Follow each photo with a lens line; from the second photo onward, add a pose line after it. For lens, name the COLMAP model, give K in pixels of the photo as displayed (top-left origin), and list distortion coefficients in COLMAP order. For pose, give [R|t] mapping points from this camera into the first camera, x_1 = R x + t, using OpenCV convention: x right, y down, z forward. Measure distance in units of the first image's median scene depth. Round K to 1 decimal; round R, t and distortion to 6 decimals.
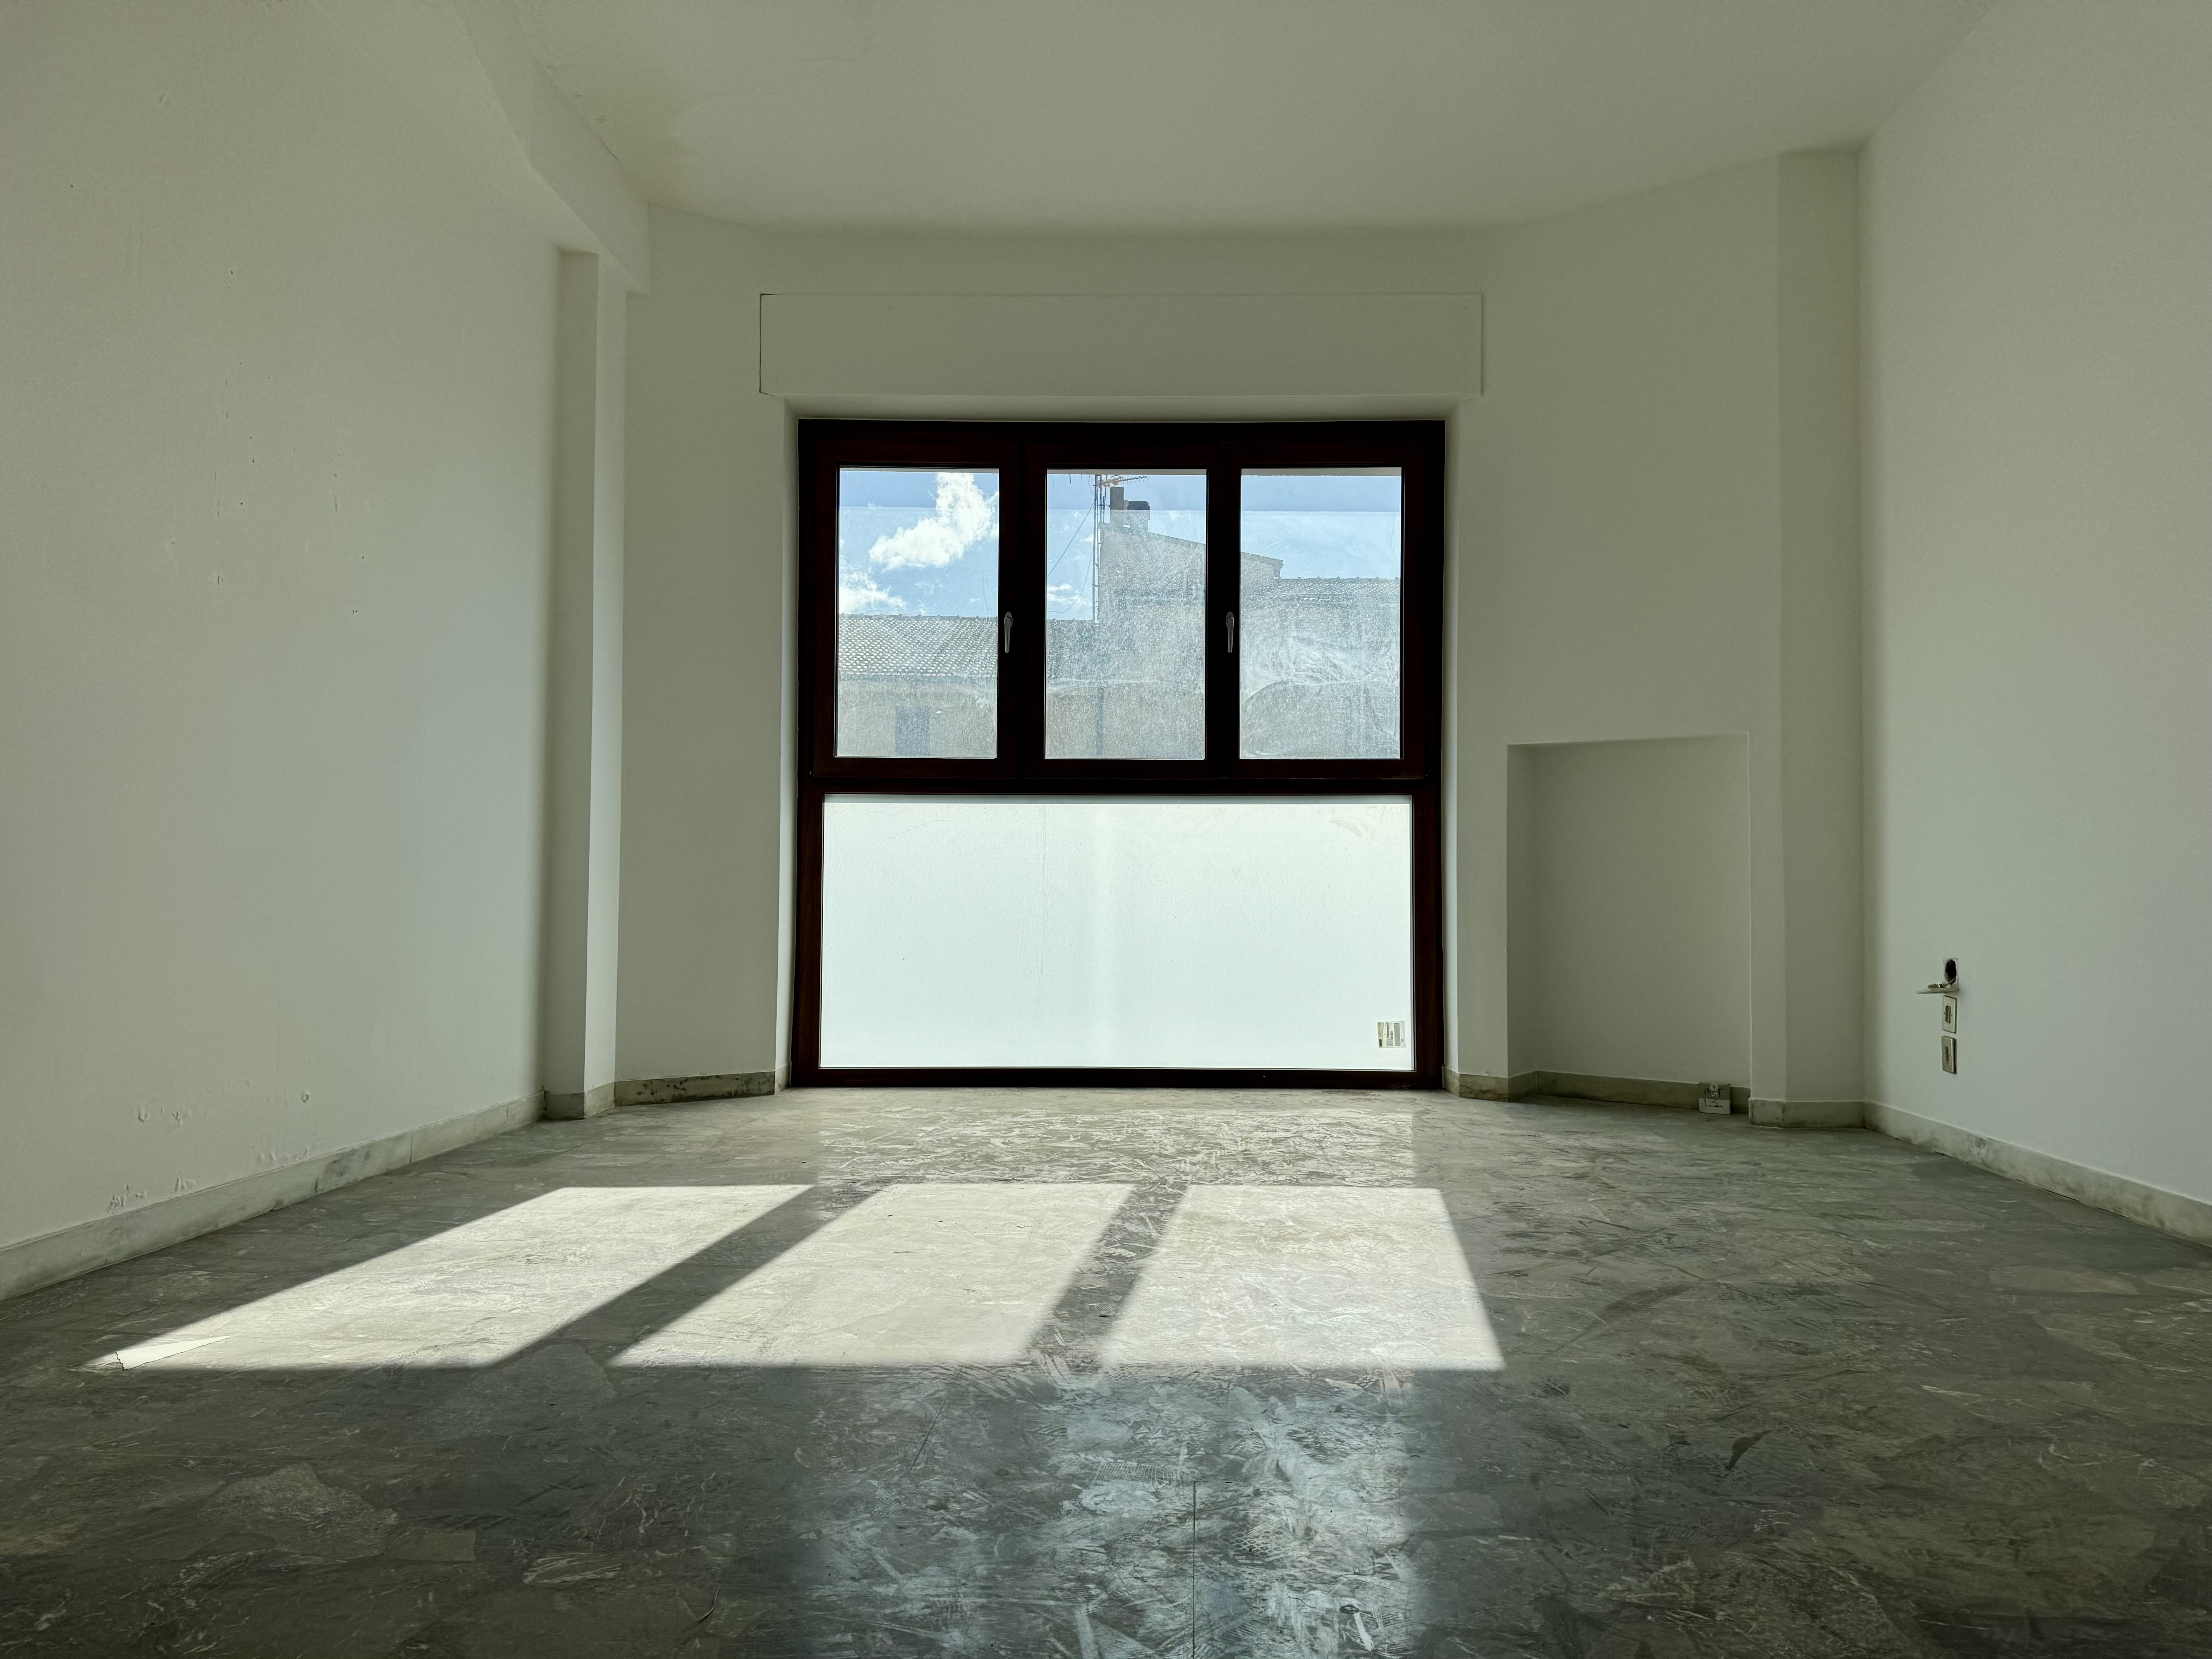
lens RADIAL K [[1565.9, 0, 1133.1], [0, 1565.9, 836.2], [0, 0, 1]] dist [0.001745, -0.003647]
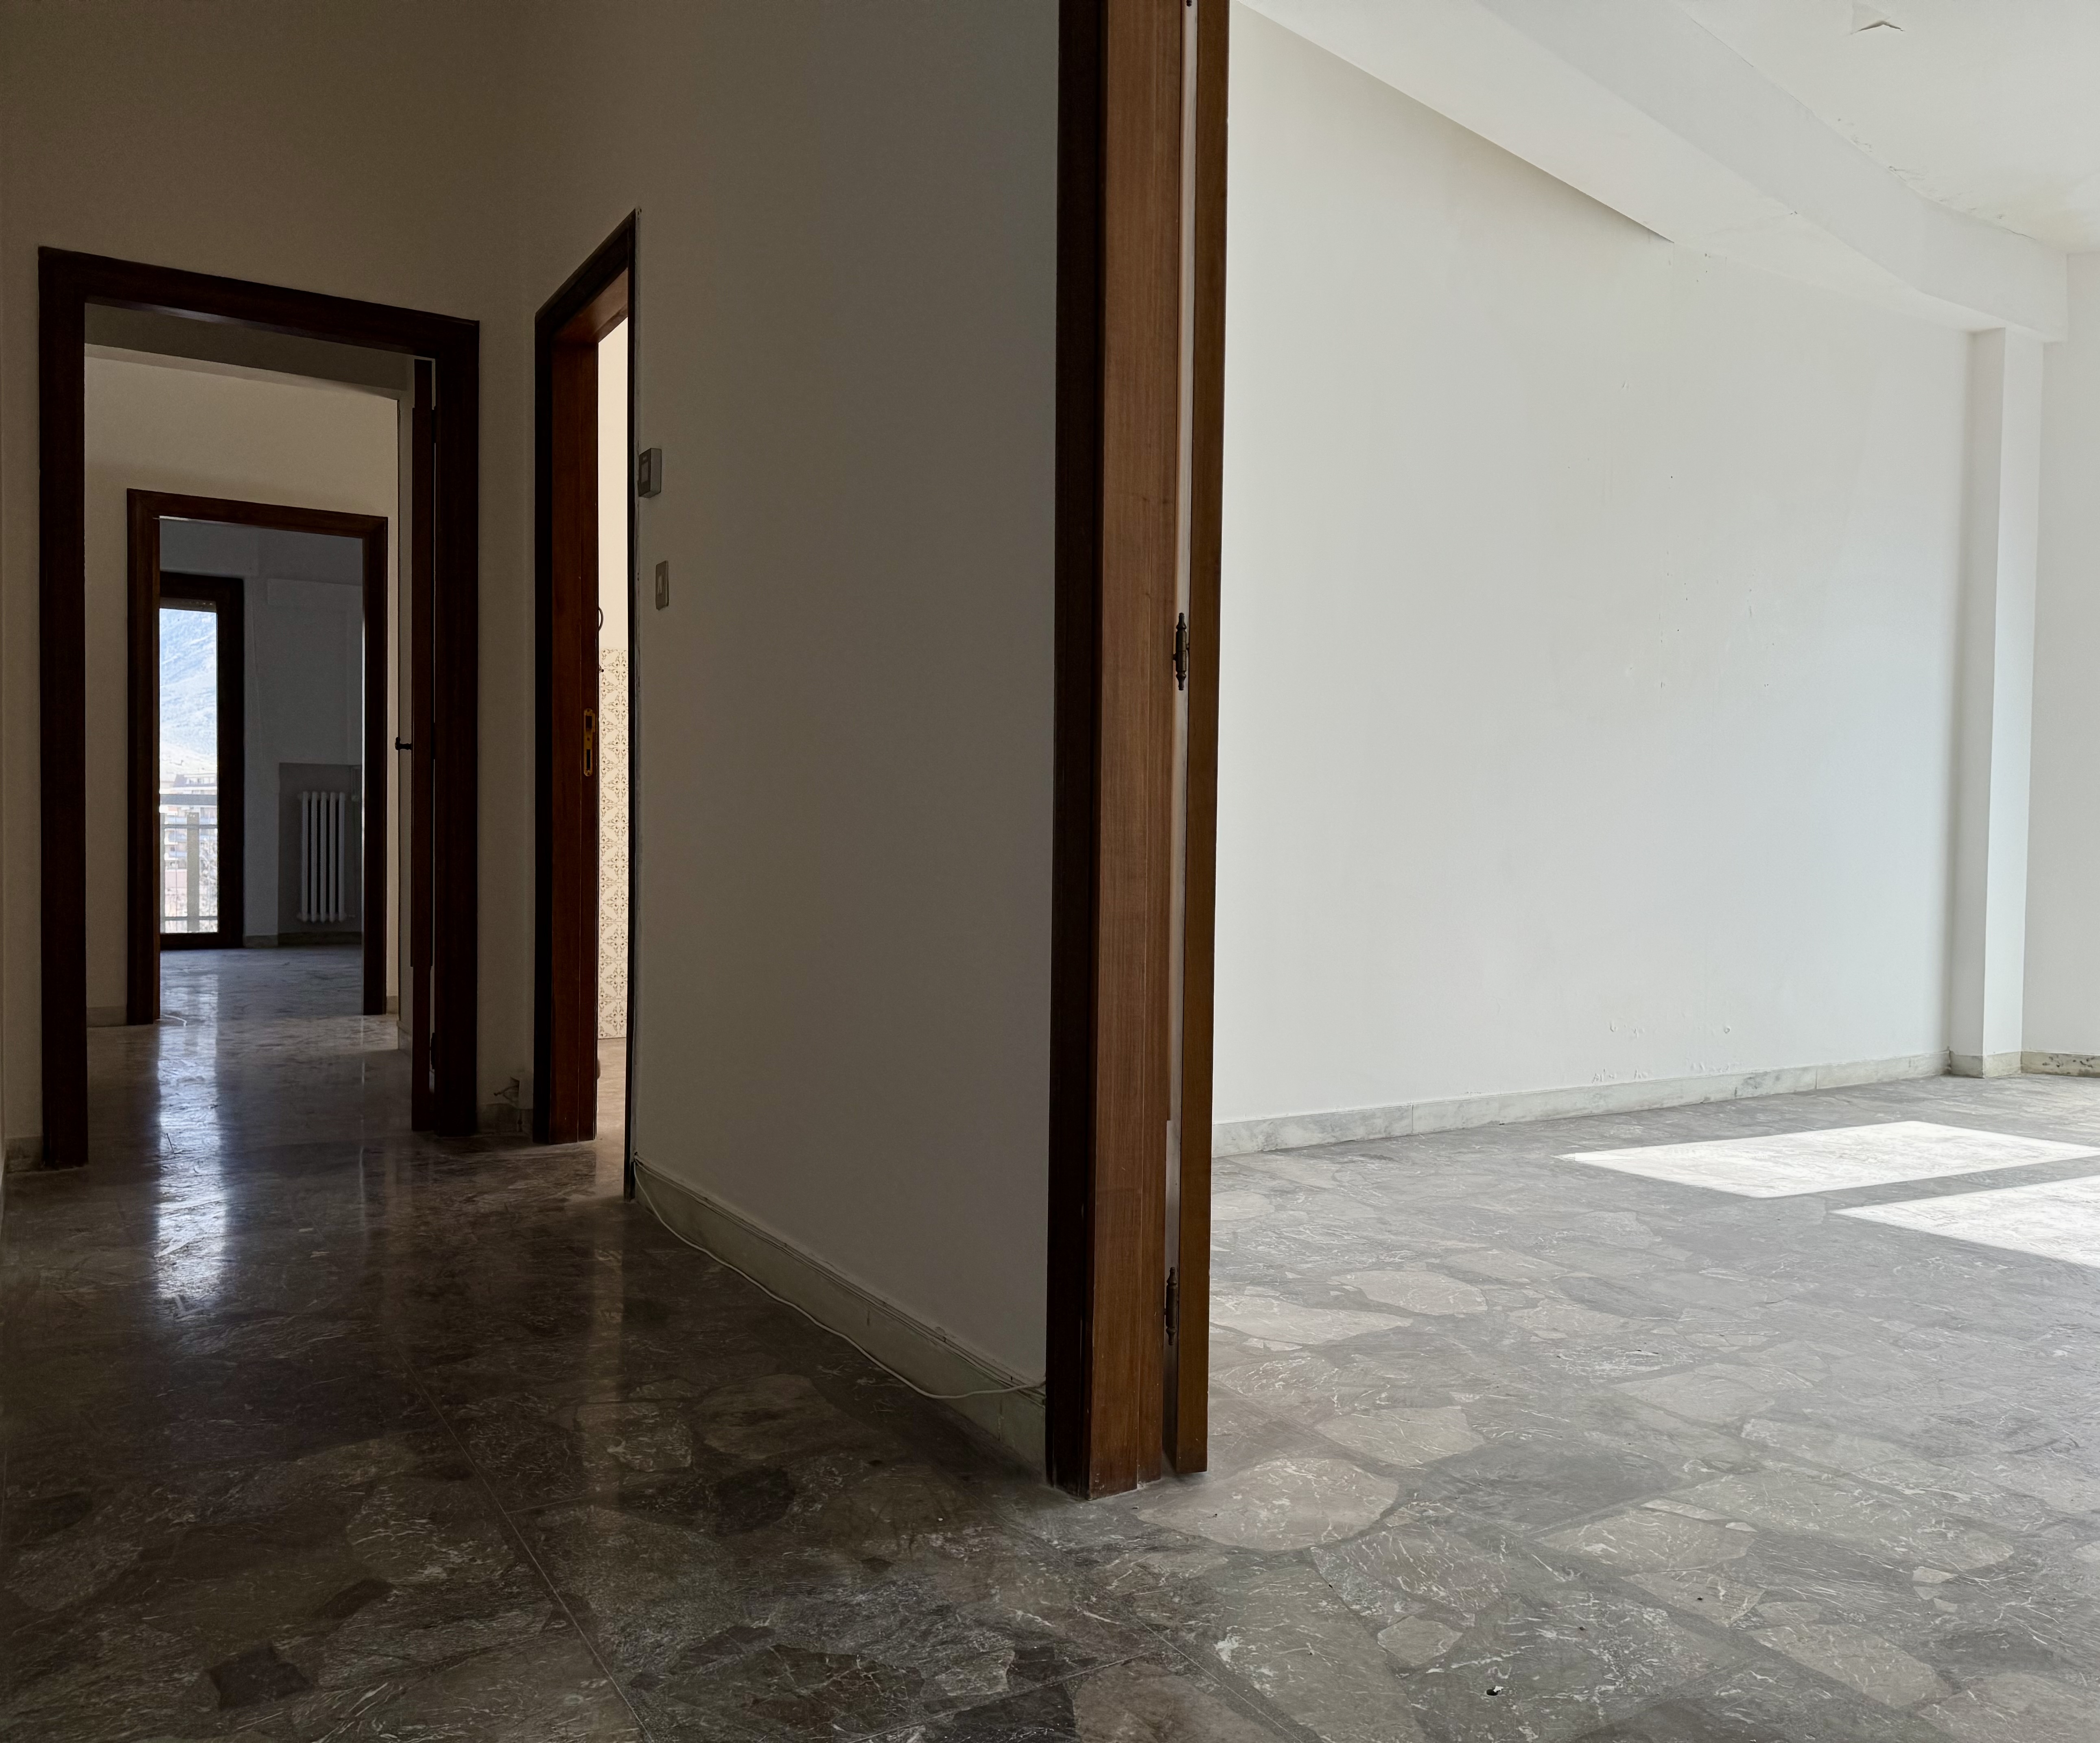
lens RADIAL K [[1543.1, 0, 1050.0], [0, 1543.1, 871.5], [0, 0, 1]] dist [0.063541, -0.077930]
pose [[0.543739, 0.016808, -0.839086, 0.402011], [0.023518, 0.999102, 0.035253, -0.054106], [0.838924, -0.038903, 0.542856, -0.358212]]
